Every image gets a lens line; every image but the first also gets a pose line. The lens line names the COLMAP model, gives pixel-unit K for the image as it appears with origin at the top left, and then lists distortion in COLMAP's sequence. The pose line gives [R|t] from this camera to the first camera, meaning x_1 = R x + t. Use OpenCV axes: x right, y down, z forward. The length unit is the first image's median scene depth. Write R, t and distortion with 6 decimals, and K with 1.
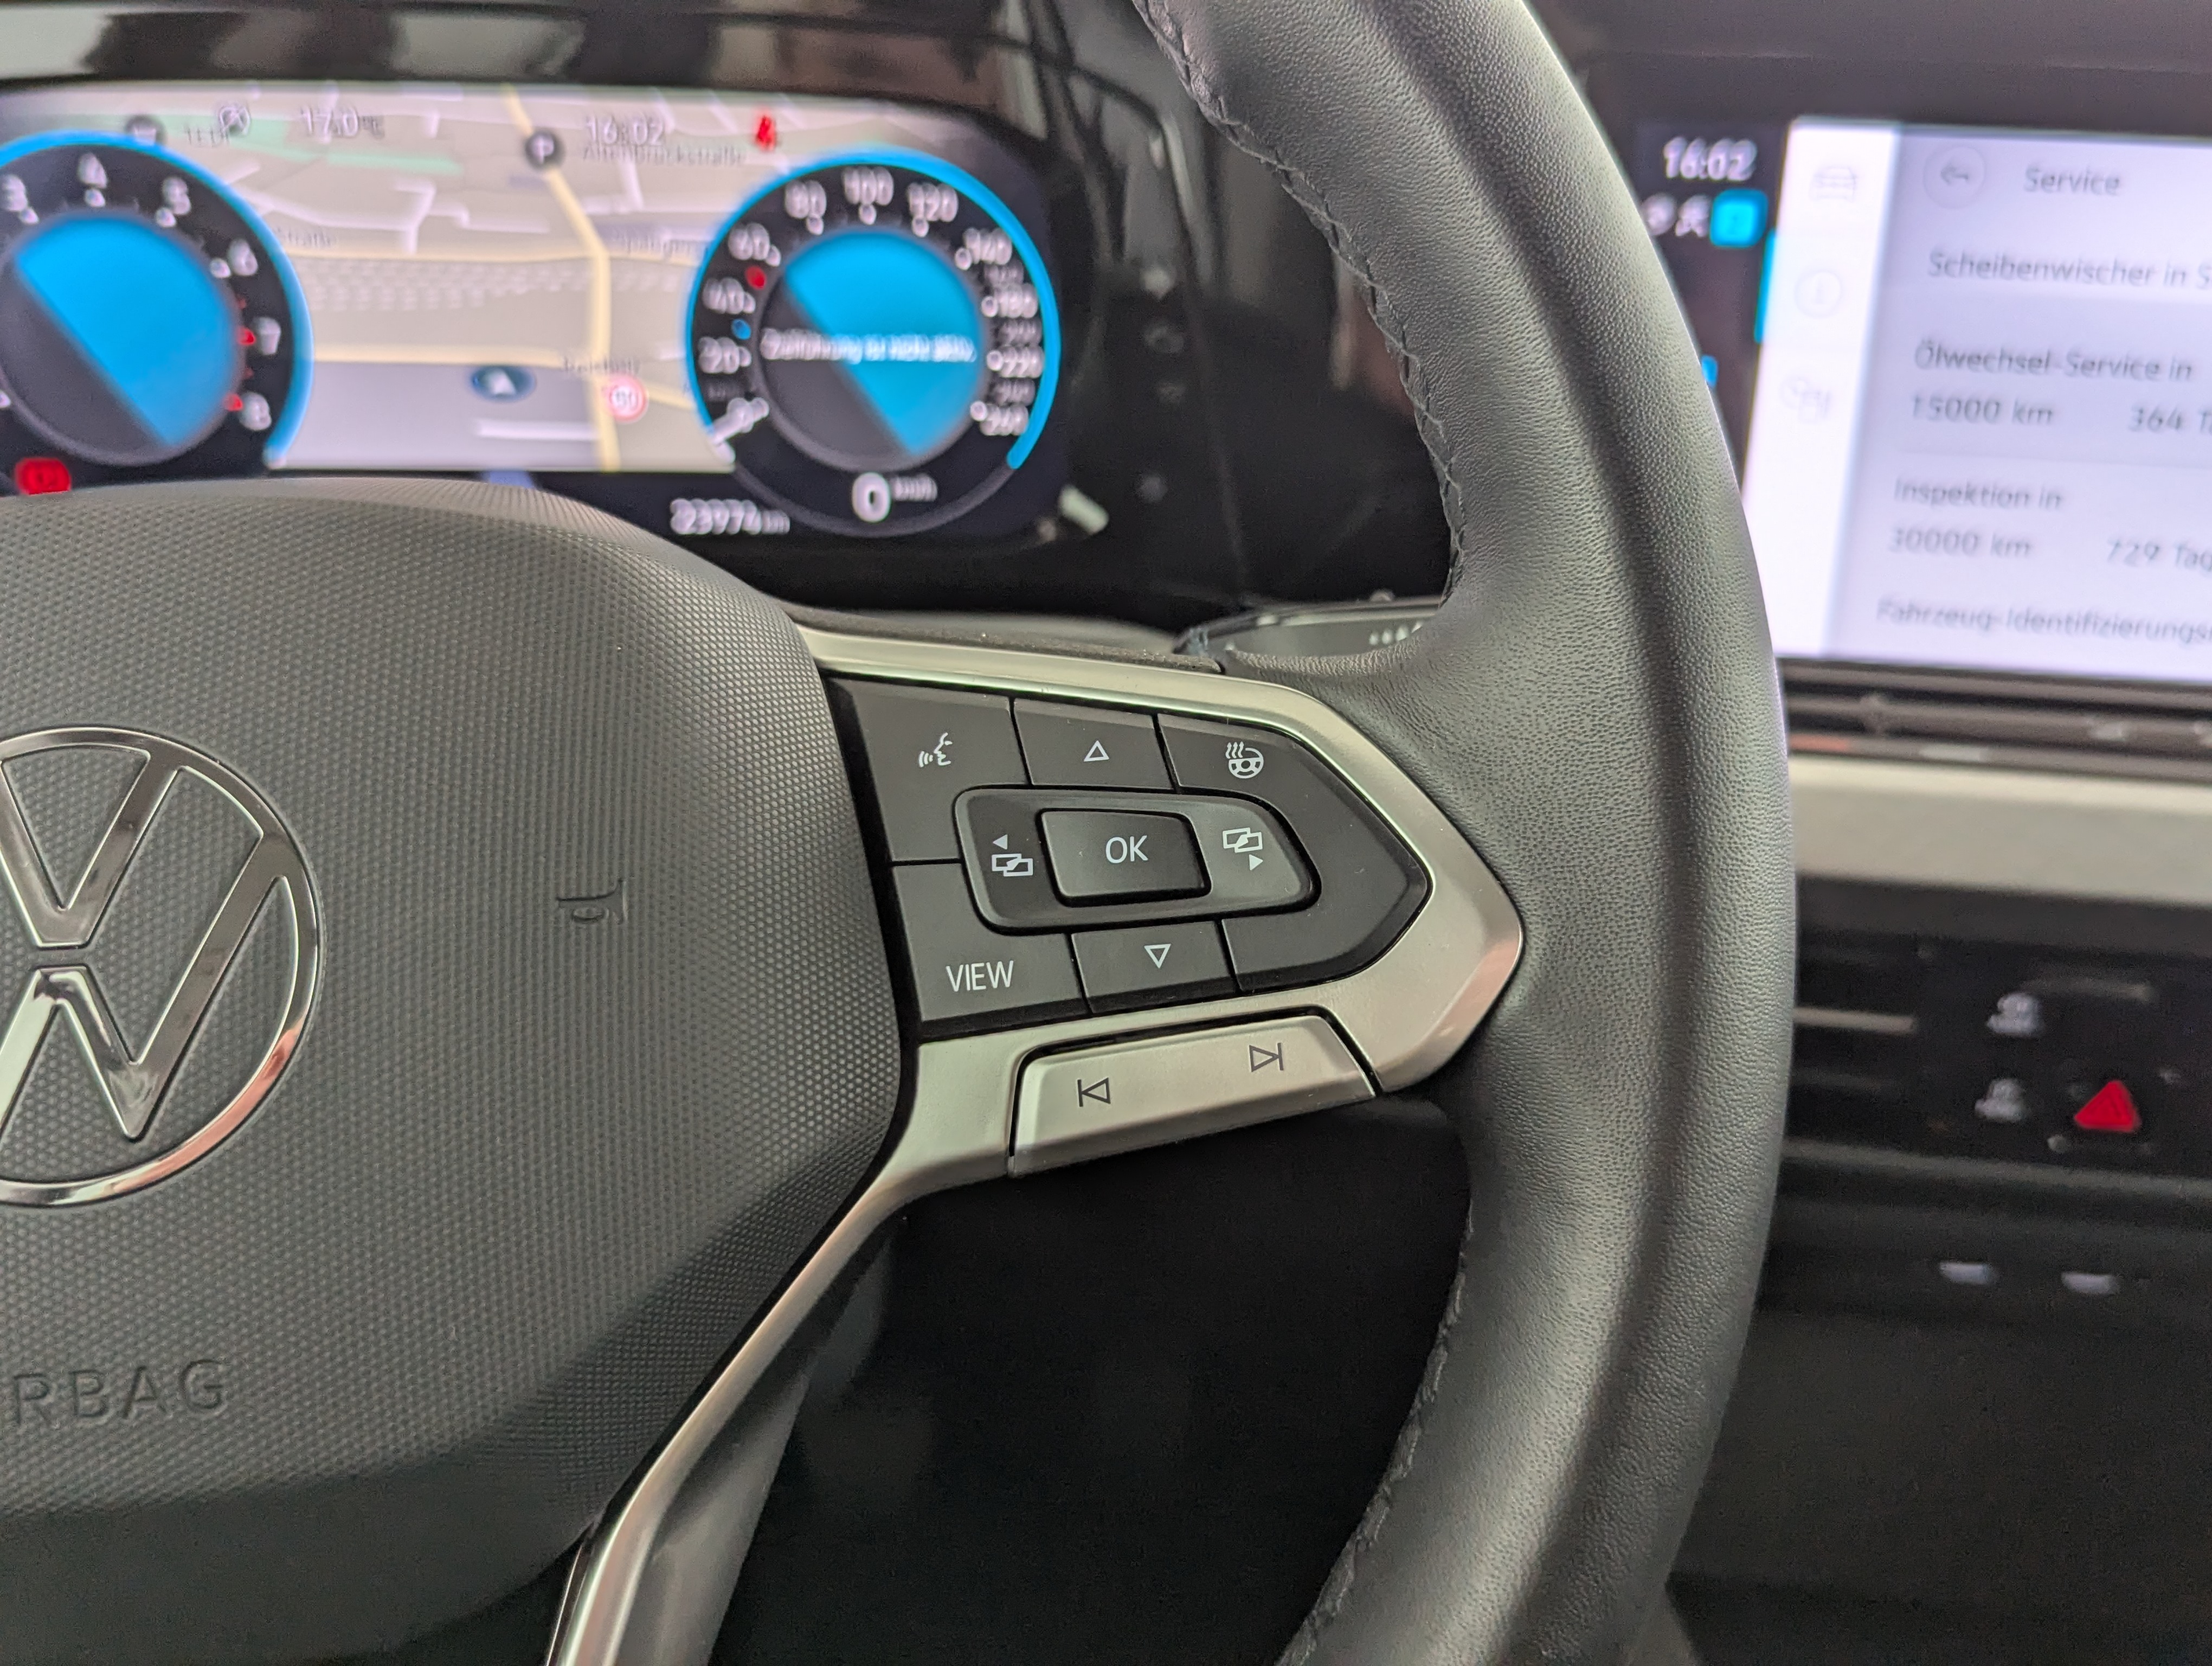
lens RADIAL K [[1951.6, 0, 1137.2], [0, 1951.6, 835.1], [0, 0, 1]] dist [0.000078, -0.000872]
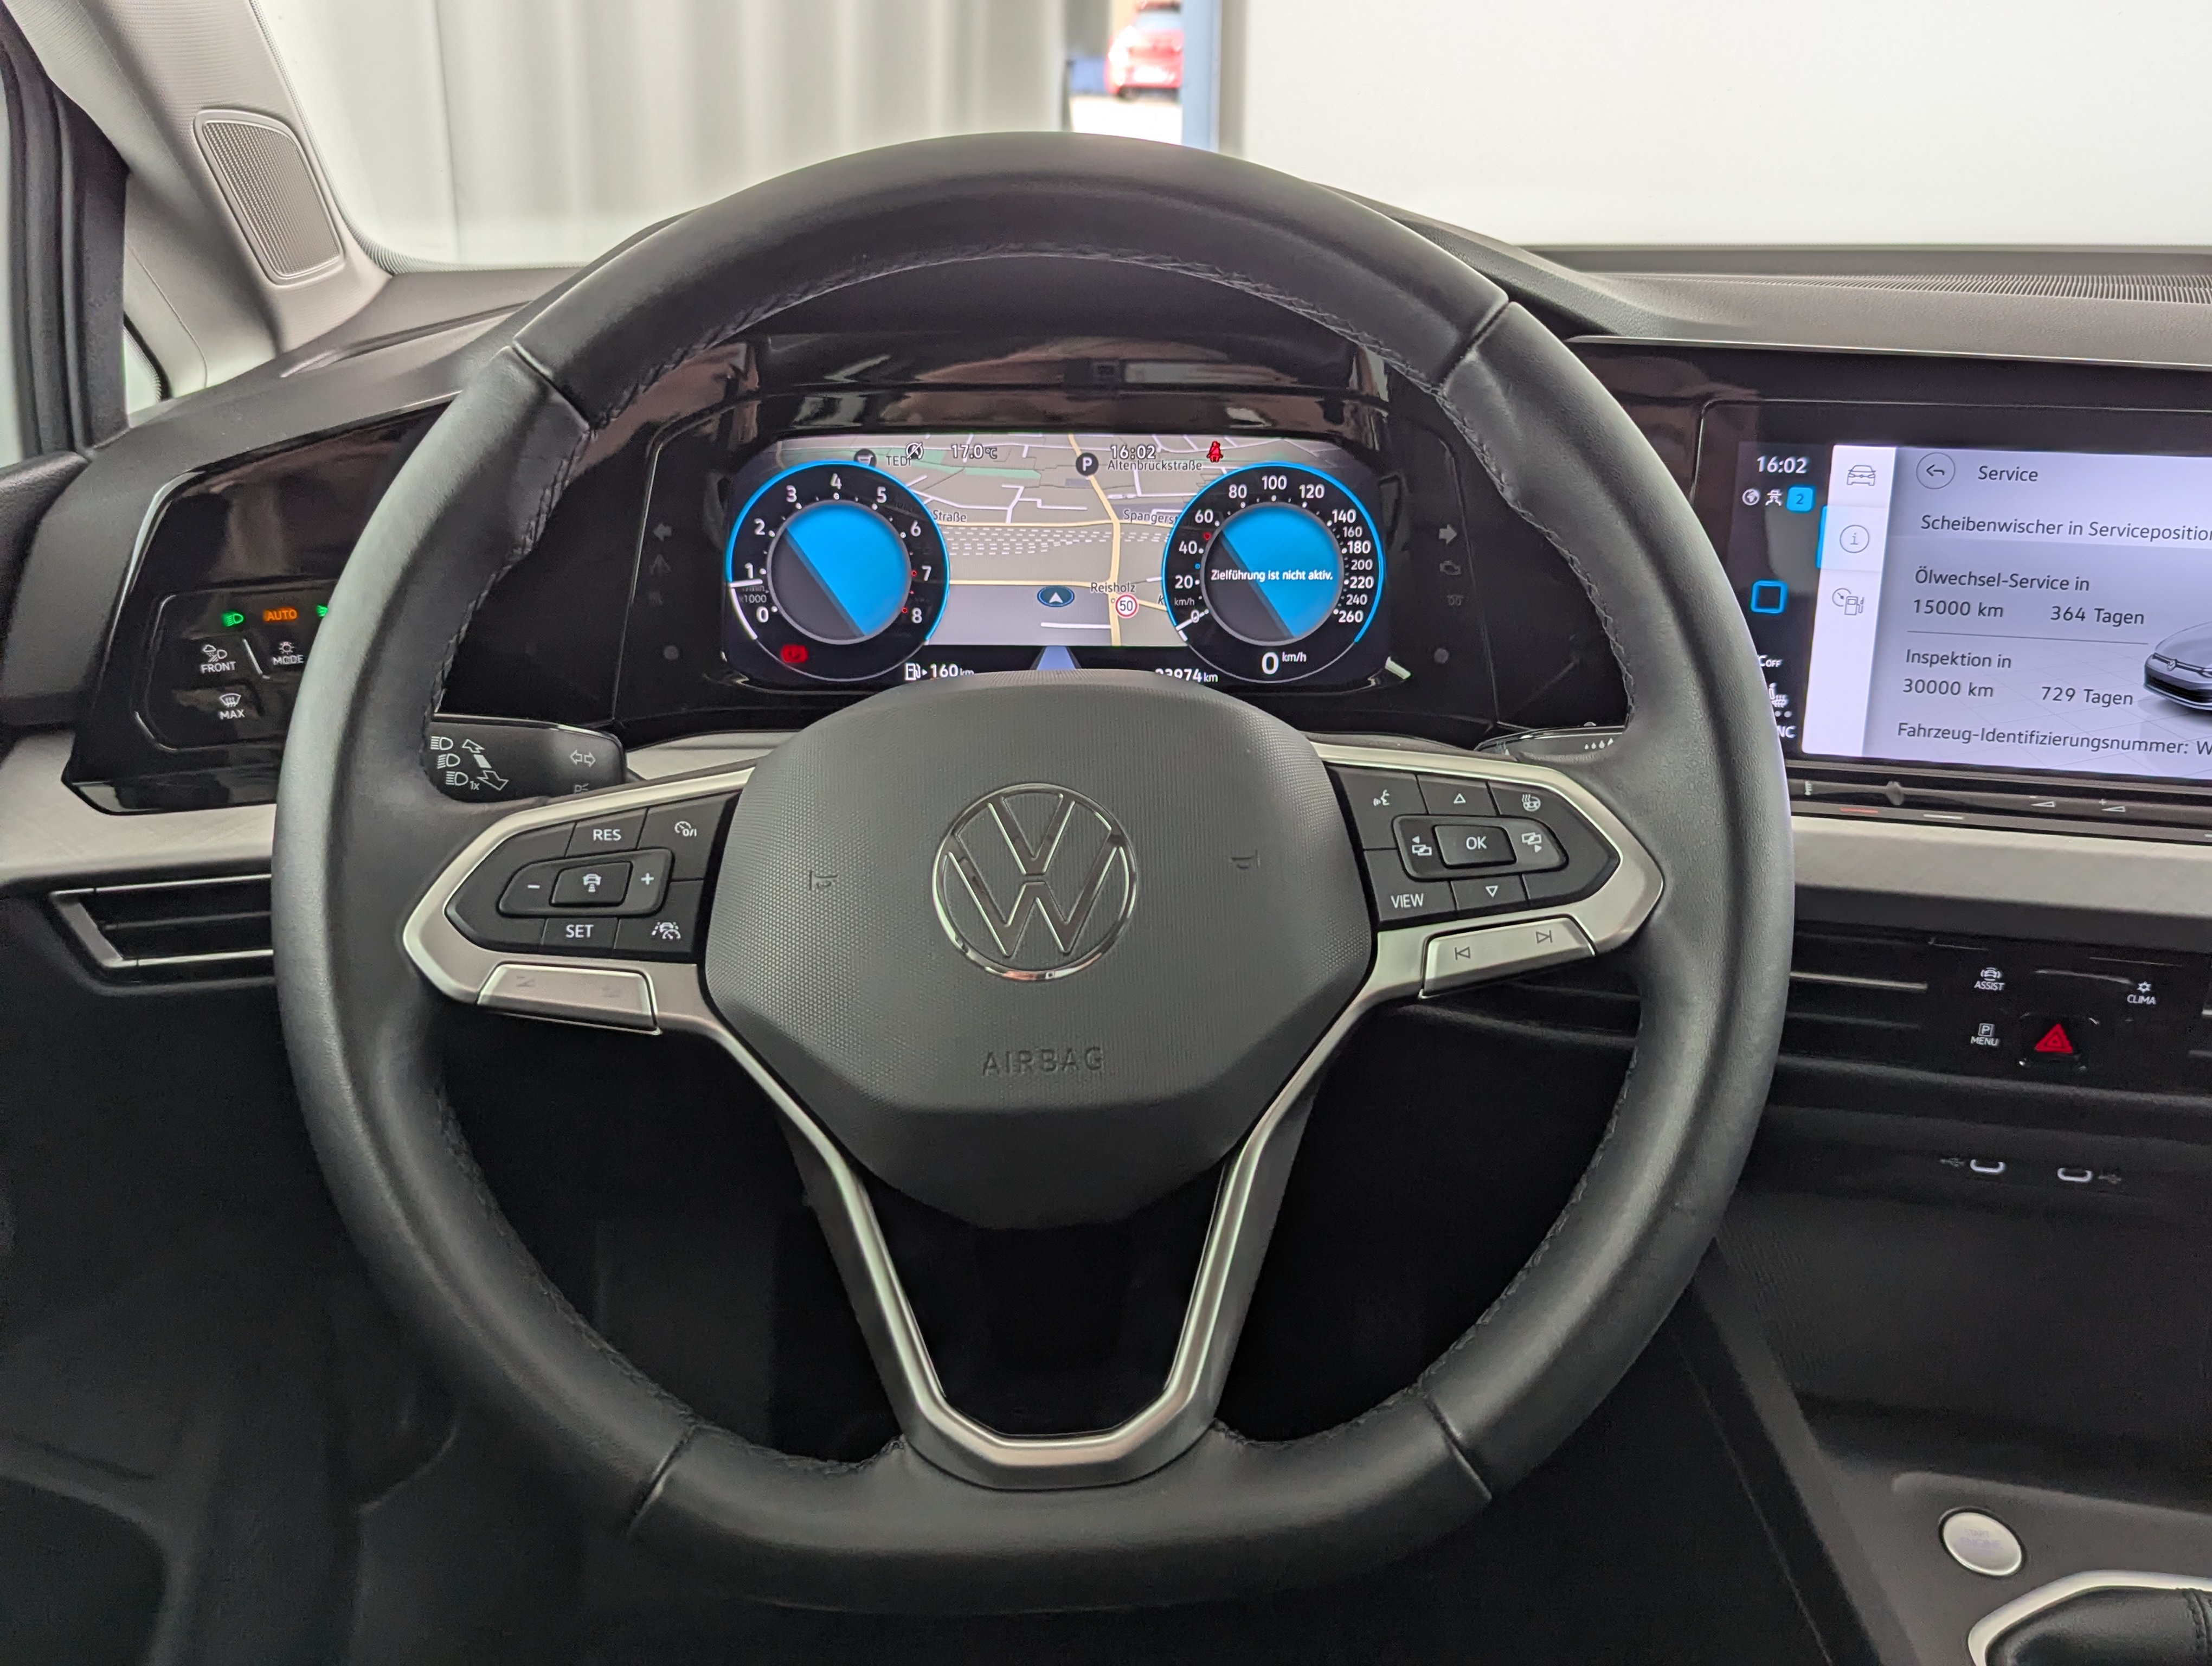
lens RADIAL K [[1992.8, 0, 1110.9], [0, 1992.8, 797.5], [0, 0, 1]] dist [0.071168, -0.112077]
pose [[0.995638, 0.003358, -0.093243, -0.119301], [-0.010387, 0.997129, -0.075001, 0.075107], [0.092723, 0.075642, 0.992815, -0.734907]]
